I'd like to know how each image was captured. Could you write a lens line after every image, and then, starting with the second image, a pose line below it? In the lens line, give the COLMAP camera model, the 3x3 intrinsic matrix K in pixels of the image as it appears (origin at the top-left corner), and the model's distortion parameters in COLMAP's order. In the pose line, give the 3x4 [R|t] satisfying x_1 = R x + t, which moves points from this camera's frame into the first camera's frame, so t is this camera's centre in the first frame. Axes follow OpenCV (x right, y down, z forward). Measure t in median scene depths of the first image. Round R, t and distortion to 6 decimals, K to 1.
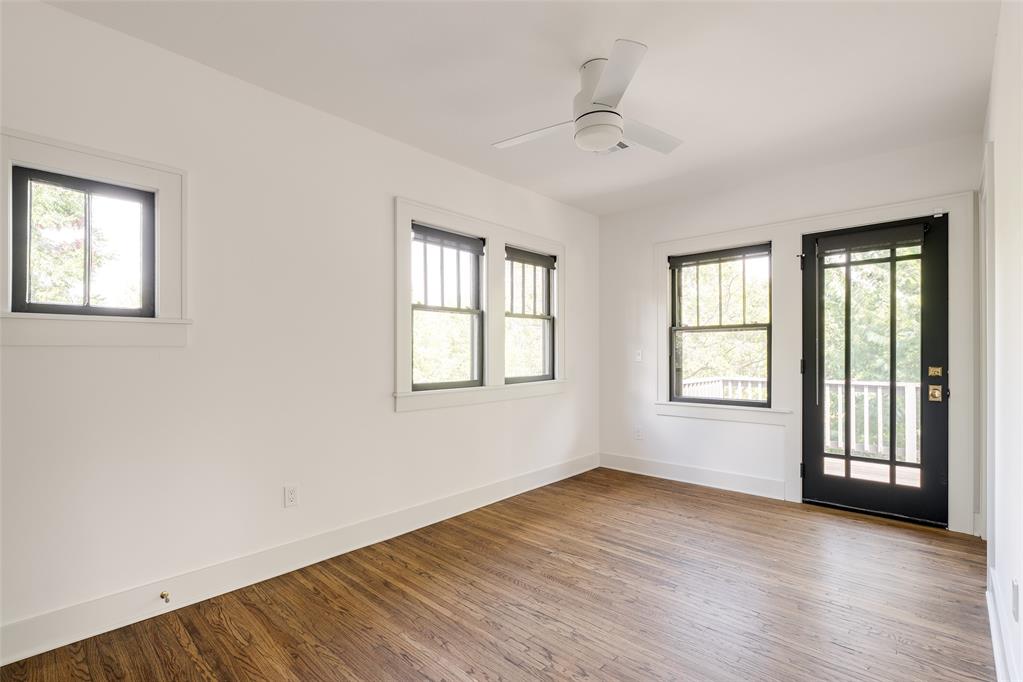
lens RADIAL K [[469.9, 0, 509.2], [0, 469.9, 347.4], [0, 0, 1]] dist [0.001615, 0.000304]
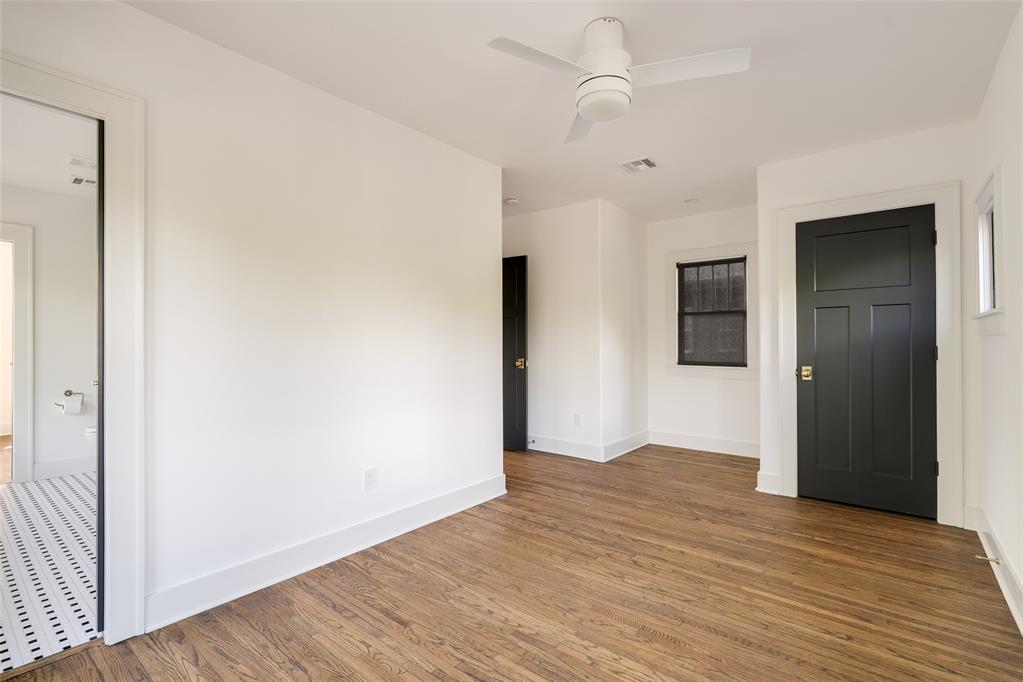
lens RADIAL K [[469.9, 0, 509.2], [0, 469.9, 347.4], [0, 0, 1]] dist [0.001615, 0.000304]
pose [[-0.997909, 0.005557, -0.064395, 0.429677], [0.005904, 0.999969, -0.005199, 0.029347], [0.064364, -0.005568, -0.997911, 1.881527]]
